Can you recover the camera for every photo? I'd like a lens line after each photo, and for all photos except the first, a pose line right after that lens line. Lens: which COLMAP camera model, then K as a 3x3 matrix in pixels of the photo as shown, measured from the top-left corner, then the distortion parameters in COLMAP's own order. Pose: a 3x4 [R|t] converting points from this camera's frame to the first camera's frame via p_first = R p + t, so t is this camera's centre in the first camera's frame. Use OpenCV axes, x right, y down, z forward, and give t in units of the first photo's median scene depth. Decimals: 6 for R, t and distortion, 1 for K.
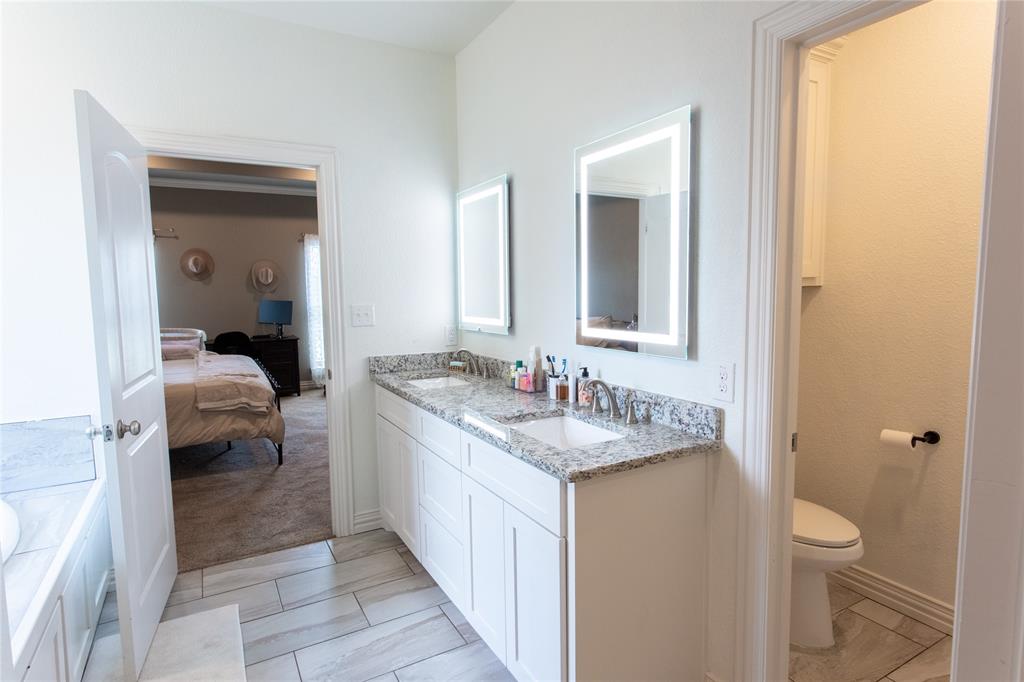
lens RADIAL K [[541.4, 0, 512.0], [0, 541.4, 341.0], [0, 0, 1]] dist [-0.001170, -0.000212]
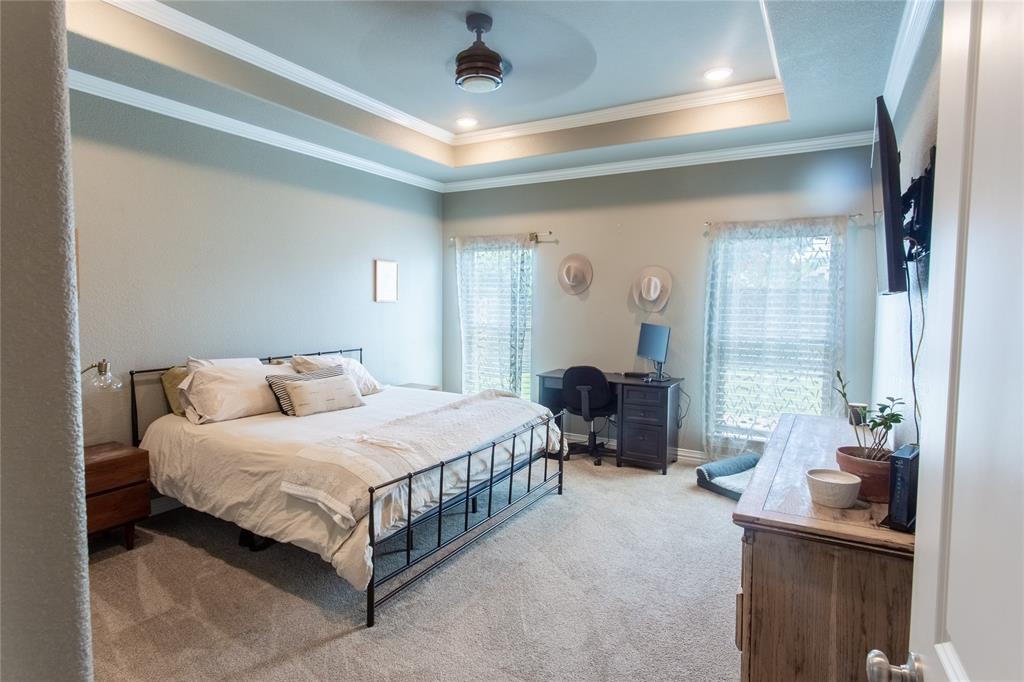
lens RADIAL K [[541.4, 0, 512.0], [0, 541.4, 341.0], [0, 0, 1]] dist [-0.001170, -0.000212]
pose [[0.498138, 0.074649, -0.863878, 0.060448], [-0.100180, 0.994570, 0.028176, -0.057677], [0.861291, 0.072508, 0.502912, 0.530942]]
